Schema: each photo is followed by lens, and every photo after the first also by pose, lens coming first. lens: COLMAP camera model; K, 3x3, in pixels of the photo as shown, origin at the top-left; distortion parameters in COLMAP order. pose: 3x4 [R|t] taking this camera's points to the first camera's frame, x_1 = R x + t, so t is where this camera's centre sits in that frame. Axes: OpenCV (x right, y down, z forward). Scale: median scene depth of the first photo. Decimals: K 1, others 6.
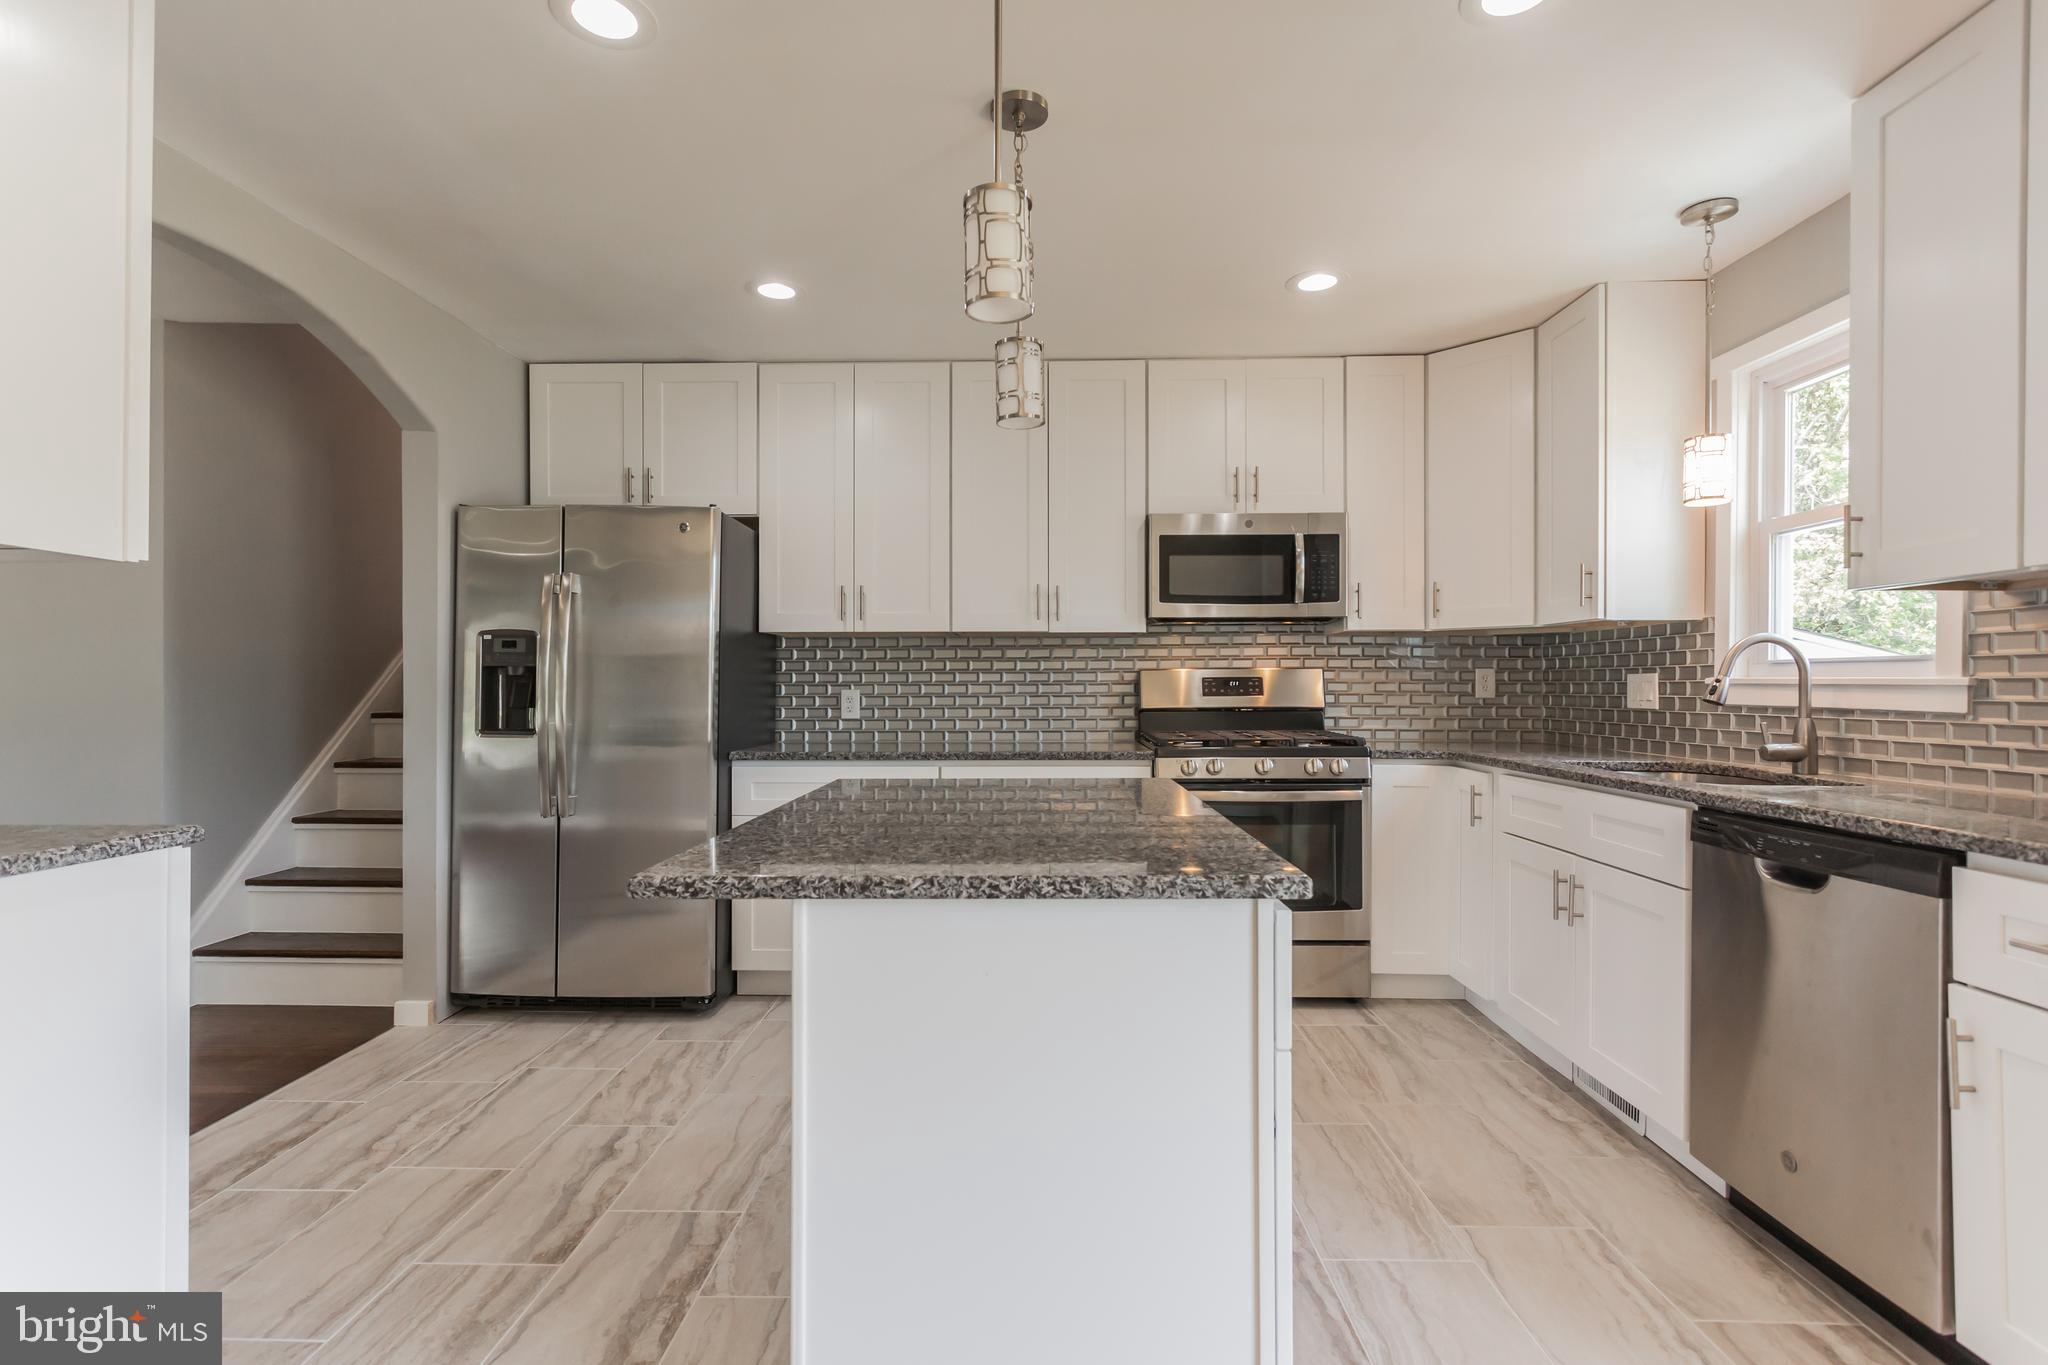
lens RADIAL K [[967.7, 0, 1024.0], [0, 967.7, 682.5], [0, 0, 1]] dist [0.007524, 0.000340]
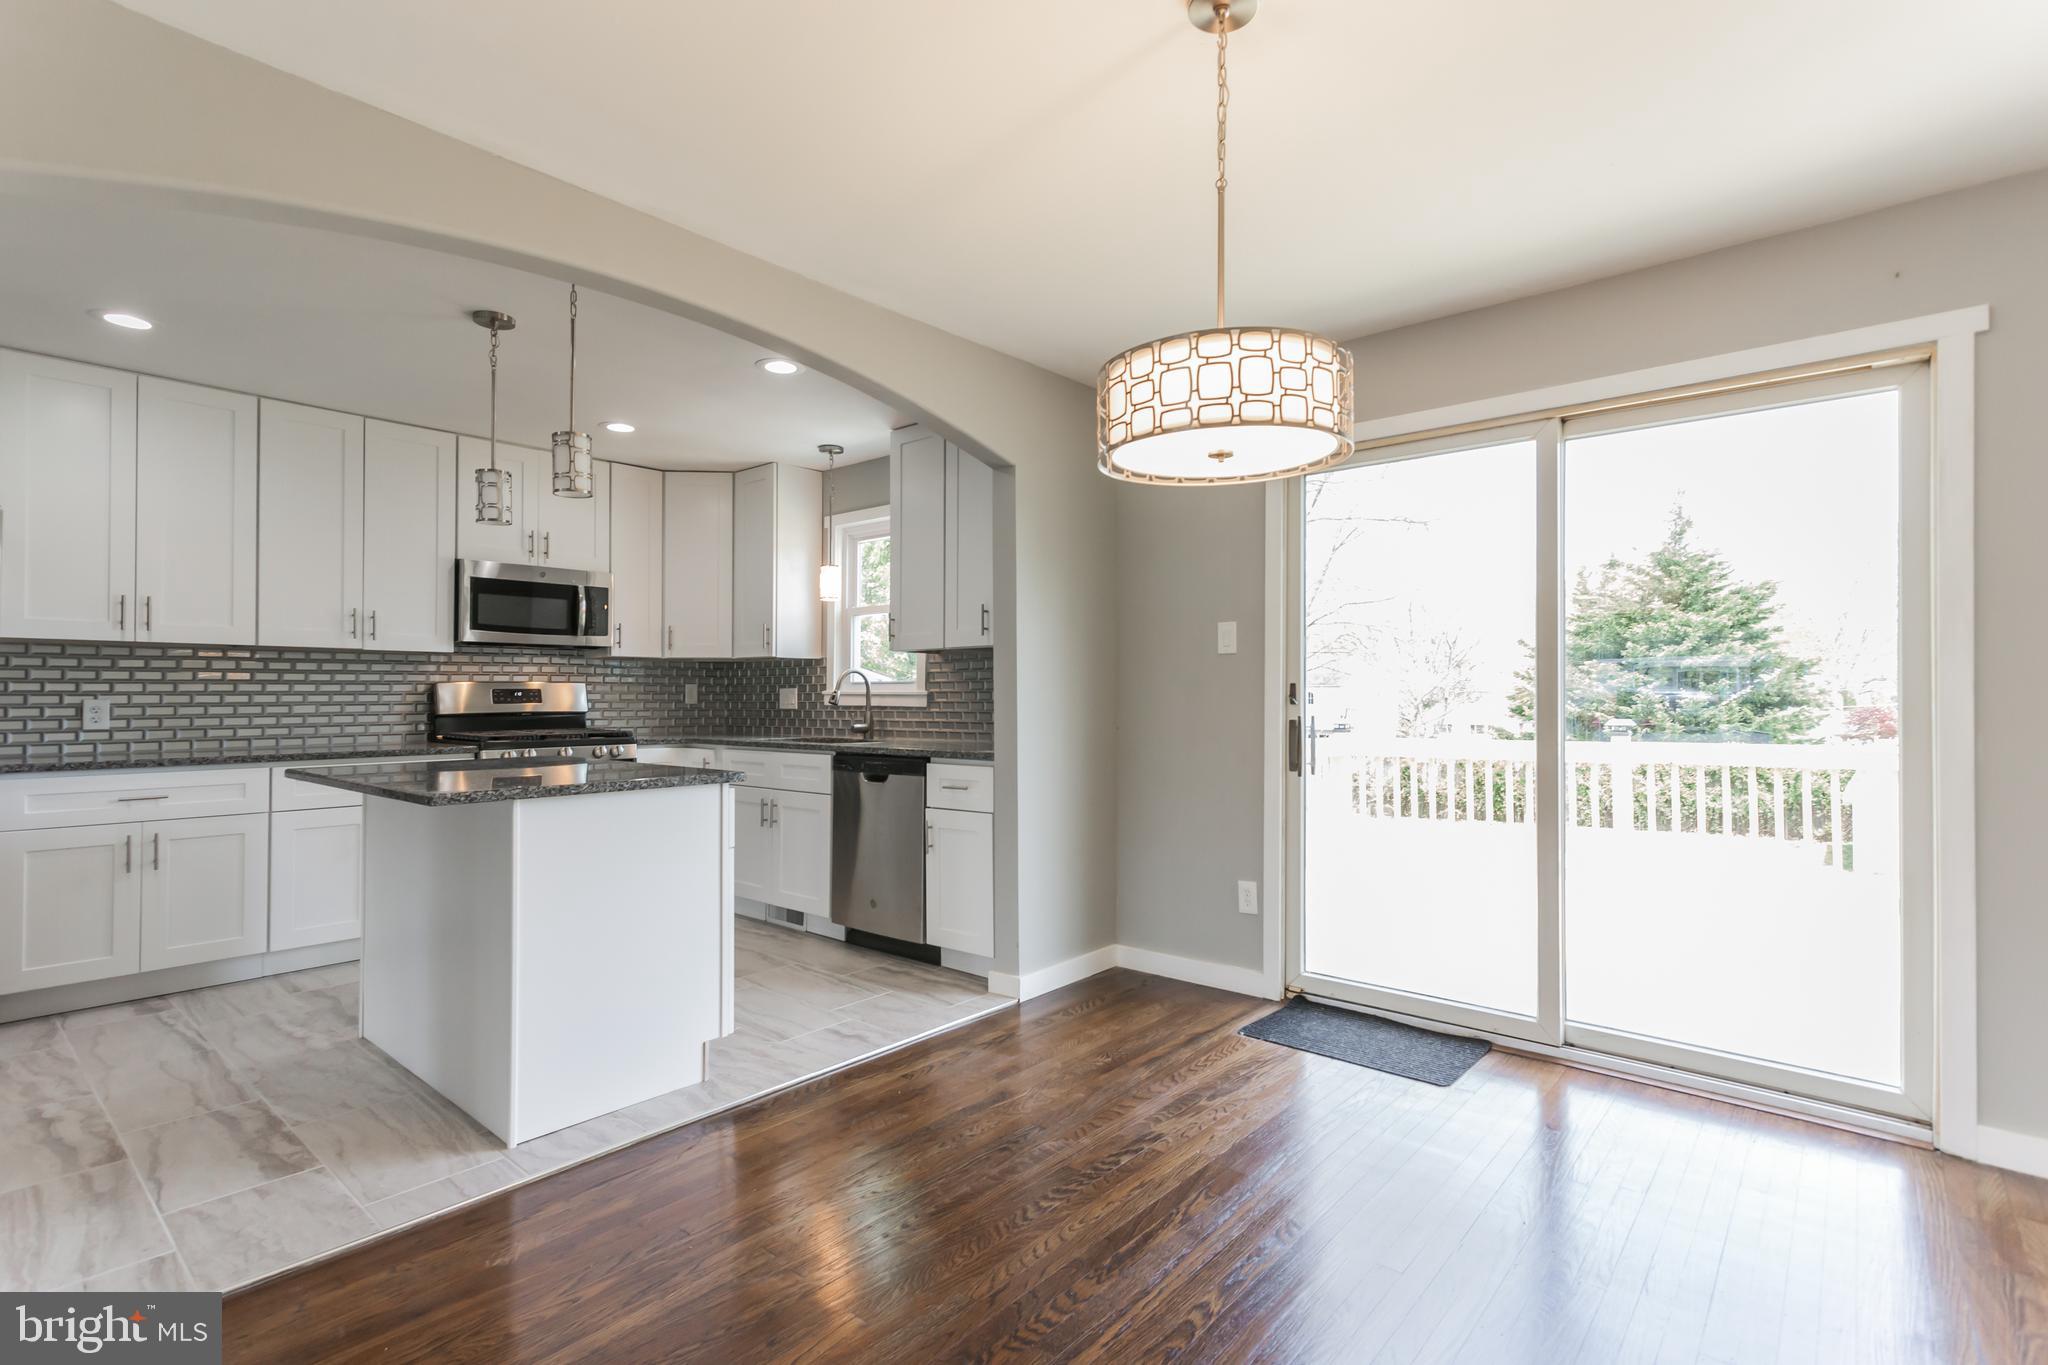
lens RADIAL K [[967.7, 0, 1024.0], [0, 967.7, 682.5], [0, 0, 1]] dist [0.007524, 0.000340]
pose [[0.630659, 0.011015, 0.775982, -0.420264], [-0.001345, 0.999913, -0.013101, 0.002333], [-0.776059, 0.007219, 0.630620, -0.392801]]
